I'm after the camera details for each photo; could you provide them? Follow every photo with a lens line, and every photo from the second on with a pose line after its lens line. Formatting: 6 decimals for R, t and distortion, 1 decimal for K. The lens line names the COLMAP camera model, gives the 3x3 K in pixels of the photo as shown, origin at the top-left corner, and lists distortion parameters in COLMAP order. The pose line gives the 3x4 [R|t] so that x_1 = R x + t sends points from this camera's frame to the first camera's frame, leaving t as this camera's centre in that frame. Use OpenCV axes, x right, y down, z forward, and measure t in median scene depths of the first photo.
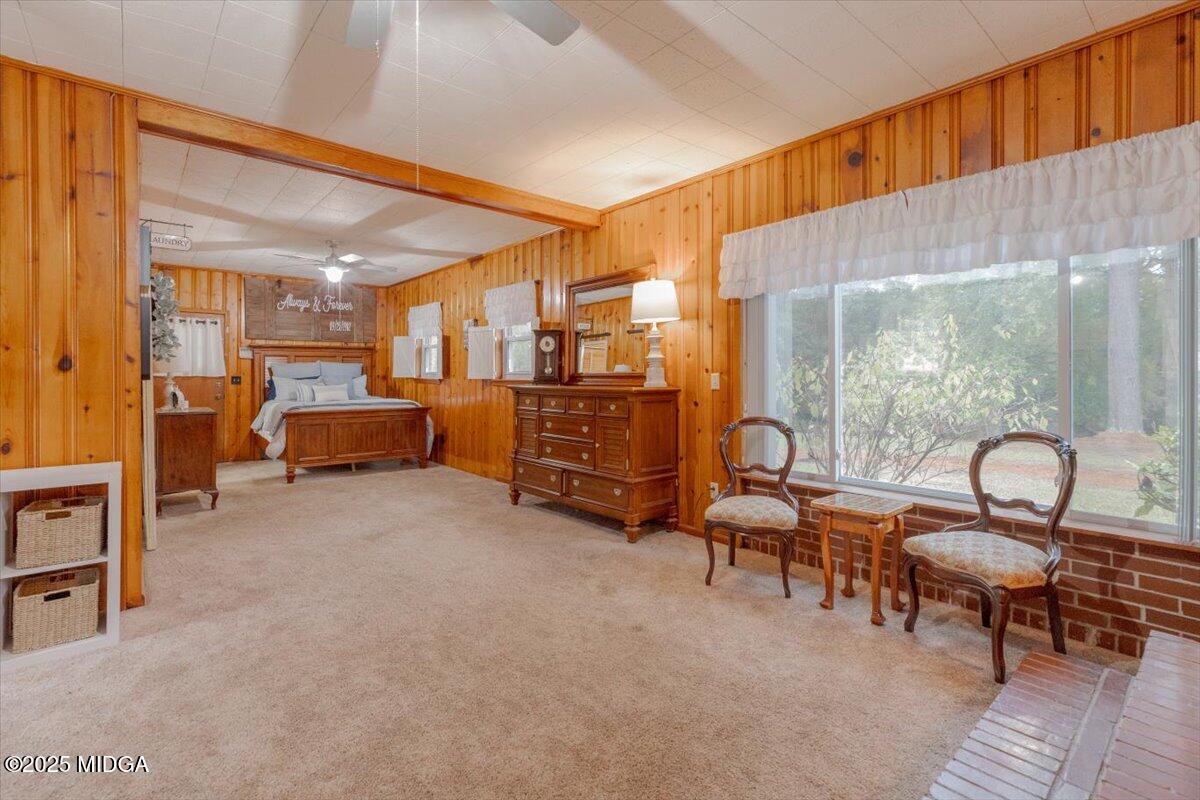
lens RADIAL K [[574.8, 0, 591.8], [0, 574.8, 376.6], [0, 0, 1]] dist [-0.000596, -0.000088]
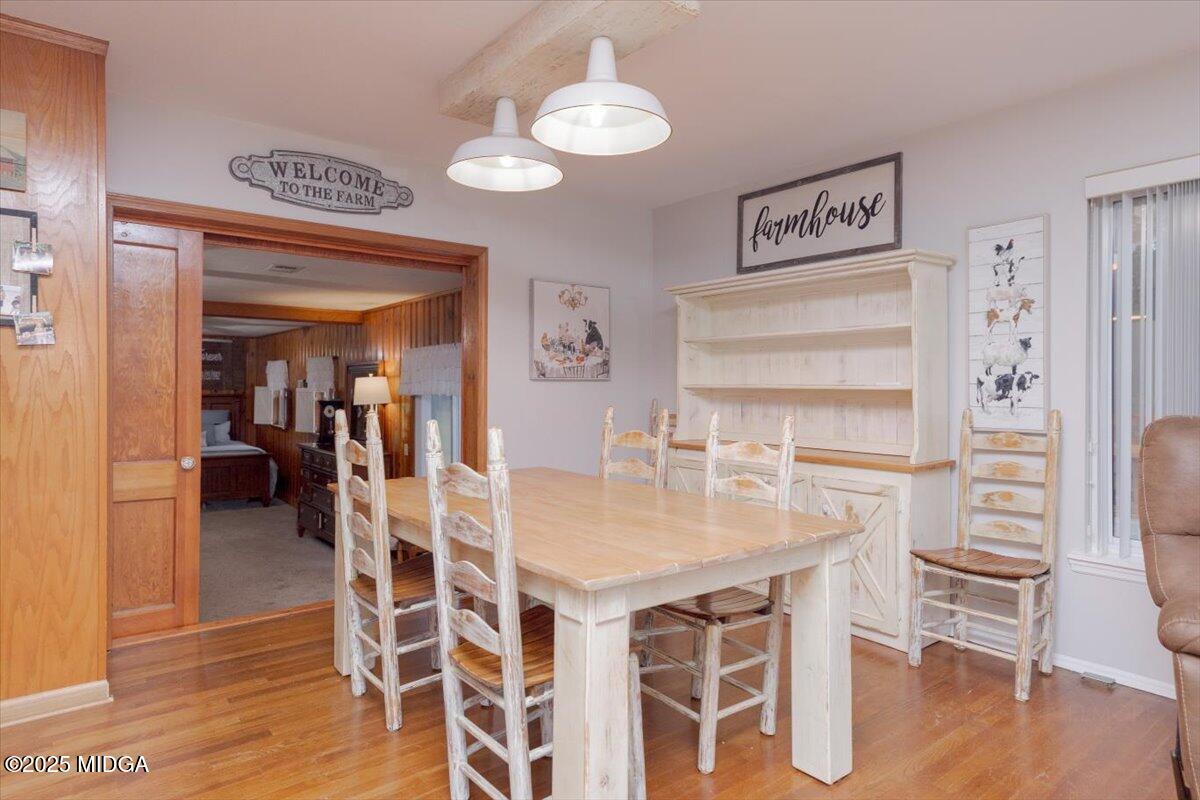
lens RADIAL K [[713.3, 0, 601.7], [0, 713.3, 386.7], [0, 0, 1]] dist [-0.006481, -0.000601]
pose [[0.999672, 0.005400, -0.025054, 0.377689], [-0.005414, 0.999985, -0.000522, -0.076029], [0.025051, 0.000658, 0.999686, -0.377584]]
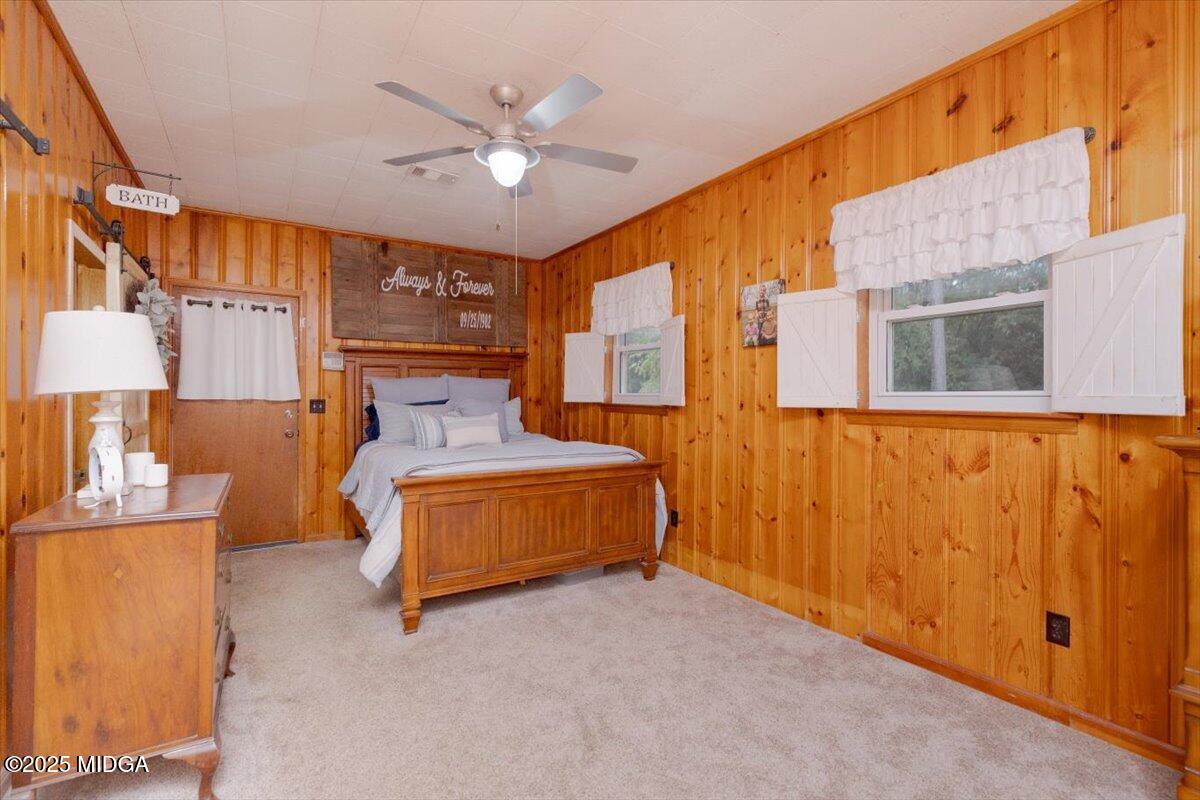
lens RADIAL K [[531.2, 0, 593.4], [0, 531.2, 399.6], [0, 0, 1]] dist [0.002259, 0.000397]
pose [[0.993325, 0.001373, -0.115337, -0.262717], [-0.001138, 0.999997, 0.002099, -0.002141], [0.115339, -0.001954, 0.993324, 0.472943]]
